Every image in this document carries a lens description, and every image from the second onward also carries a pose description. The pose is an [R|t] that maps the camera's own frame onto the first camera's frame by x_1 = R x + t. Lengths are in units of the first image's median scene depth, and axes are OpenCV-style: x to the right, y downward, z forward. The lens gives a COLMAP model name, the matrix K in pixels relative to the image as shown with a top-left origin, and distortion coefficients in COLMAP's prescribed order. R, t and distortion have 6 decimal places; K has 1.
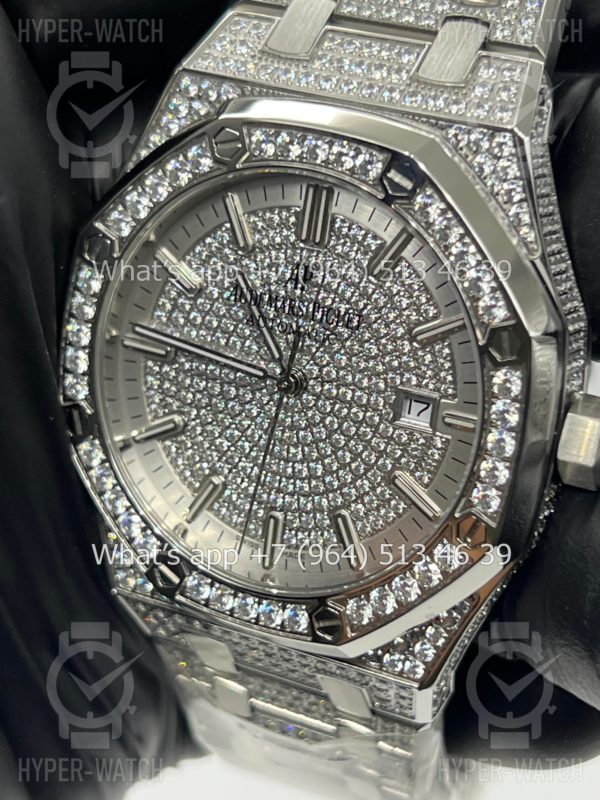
lens RADIAL K [[1919.3, 0, 299.5], [0, 1919.3, 404.2], [0, 0, 1]] dist [0.165143, 0.000000]
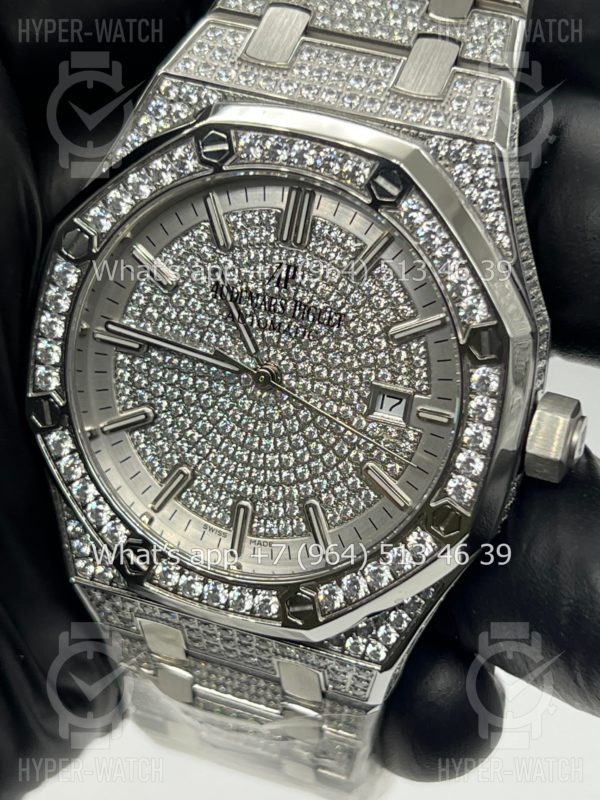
lens RADIAL K [[1919.3, 0, 300.0], [0, 1919.3, 393.4], [0, 0, 1]] dist [0.165143, 0.000000]
pose [[0.988380, 0.016459, 0.151109, -0.143762], [-0.014644, 0.999807, -0.013117, 0.011005], [-0.151295, 0.010751, 0.988430, -0.032357]]
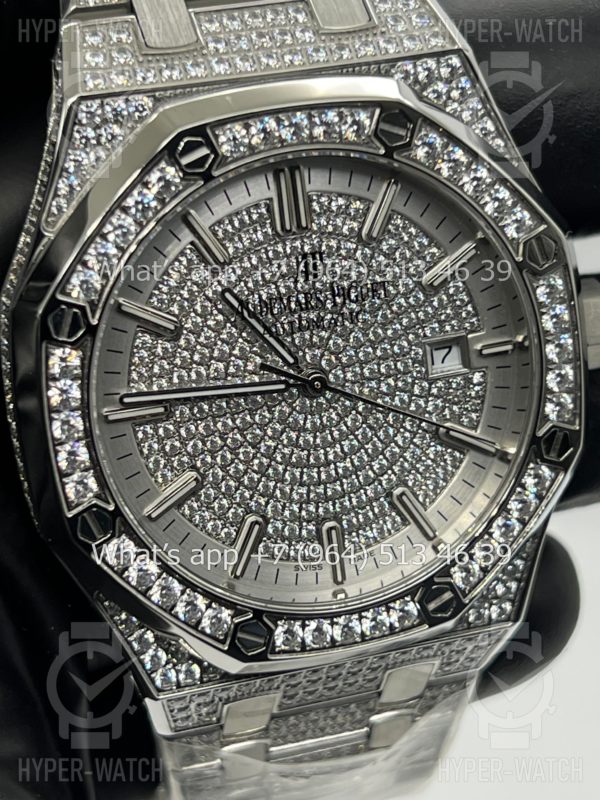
lens RADIAL K [[1919.3, 0, 298.6], [0, 1919.3, 395.6], [0, 0, 1]] dist [0.165143, 0.000000]
pose [[0.720107, -0.354676, 0.596365, -0.565262], [0.365748, 0.924411, 0.108135, -0.108323], [-0.589639, 0.140251, 0.795397, 0.268796]]
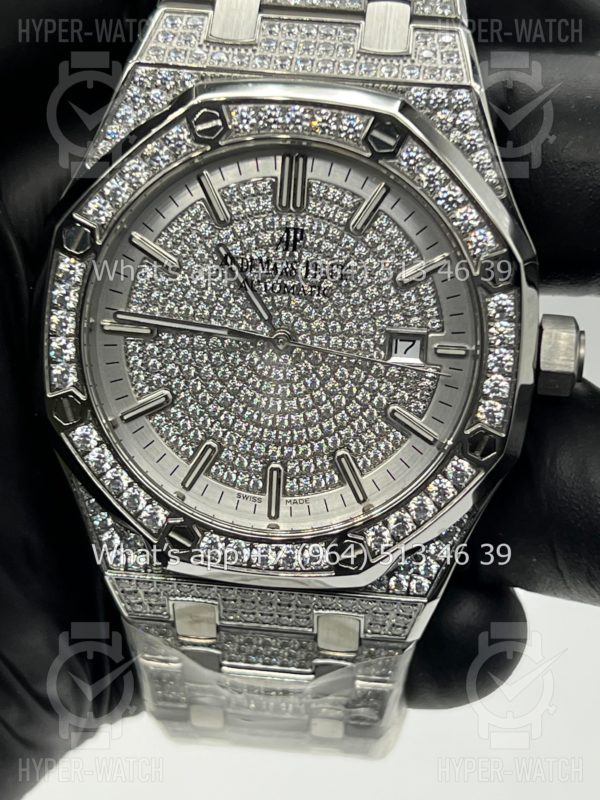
lens RADIAL K [[1919.3, 0, 300.7], [0, 1919.3, 406.2], [0, 0, 1]] dist [0.165143, 0.000000]
pose [[0.926729, -0.127330, 0.353497, -0.381894], [0.147055, 0.988691, -0.029392, 0.058740], [-0.345757, 0.079222, 0.934974, -0.010501]]
